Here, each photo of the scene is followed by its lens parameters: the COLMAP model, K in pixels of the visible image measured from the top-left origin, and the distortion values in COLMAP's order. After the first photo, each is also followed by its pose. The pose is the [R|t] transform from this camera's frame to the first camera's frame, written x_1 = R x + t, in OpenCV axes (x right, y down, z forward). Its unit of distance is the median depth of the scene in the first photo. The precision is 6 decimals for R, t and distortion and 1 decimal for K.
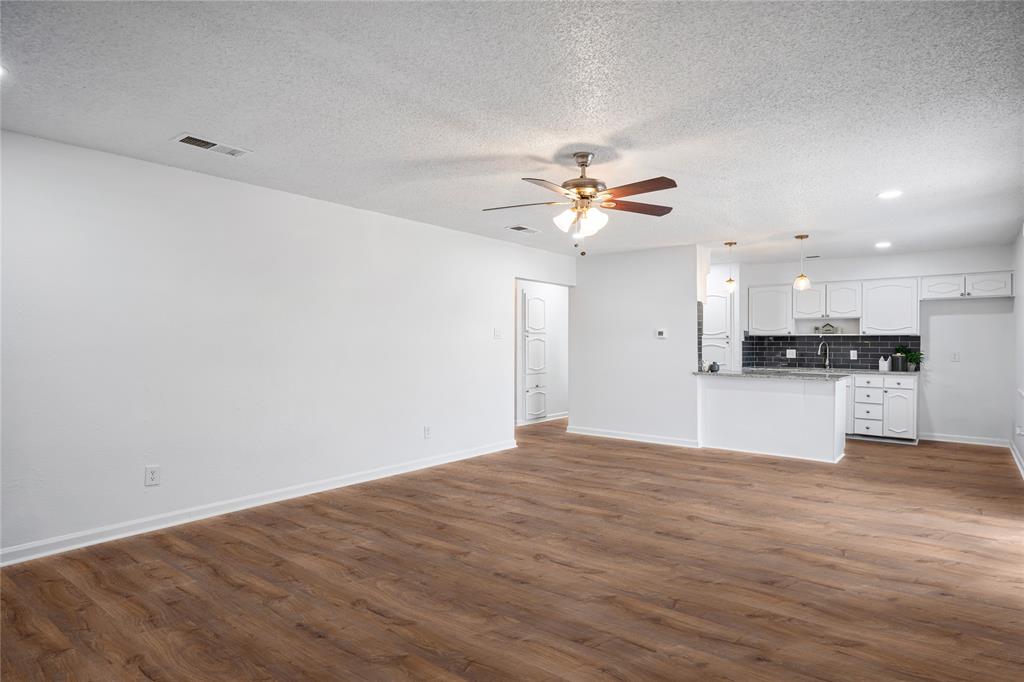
lens RADIAL K [[567.3, 0, 512.0], [0, 567.3, 341.0], [0, 0, 1]] dist [0.003017, 0.000436]
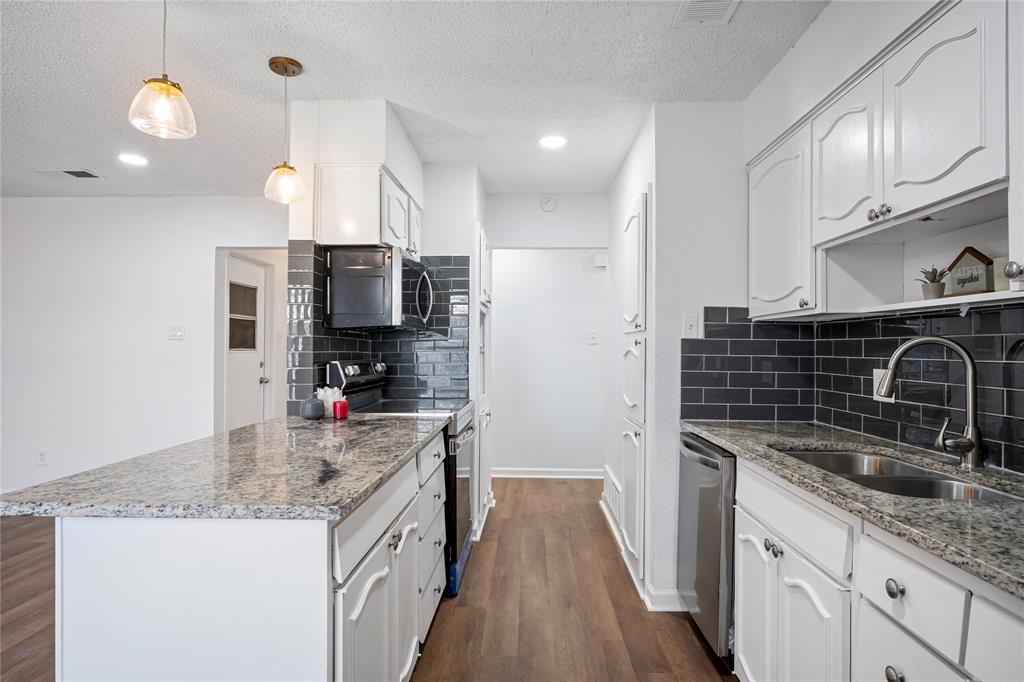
lens RADIAL K [[567.3, 0, 512.0], [0, 567.3, 341.0], [0, 0, 1]] dist [0.003017, 0.000436]
pose [[0.590644, -0.014519, -0.806802, 0.664729], [0.003903, 0.999878, -0.015135, 0.006317], [0.806923, 0.005790, 0.590628, 0.786538]]
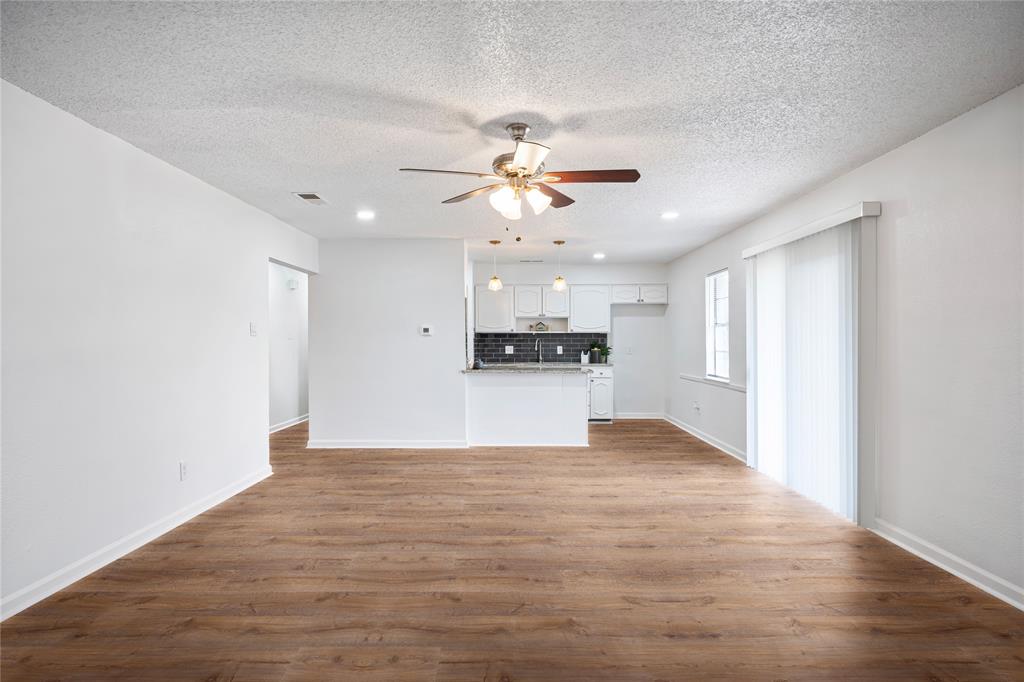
lens RADIAL K [[583.9, 0, 511.8], [0, 583.9, 334.2], [0, 0, 1]] dist [0.002623, 0.000131]
pose [[0.792022, 0.001885, 0.610489, -0.197003], [0.001163, 0.999989, -0.004596, -0.002078], [-0.610491, 0.004351, 0.792011, 0.136454]]
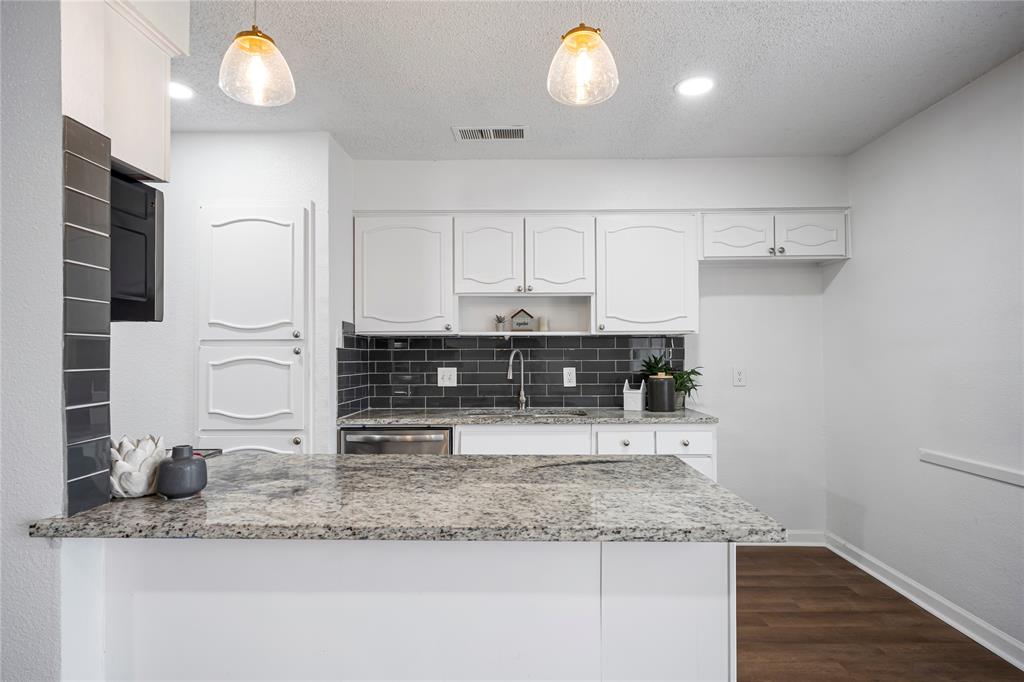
lens RADIAL K [[567.3, 0, 512.0], [0, 567.3, 341.0], [0, 0, 1]] dist [0.003017, 0.000436]
pose [[0.794089, 0.008659, 0.607740, 0.290940], [0.003788, 0.999809, -0.019194, 0.003635], [-0.607790, 0.017544, 0.793904, 0.683505]]
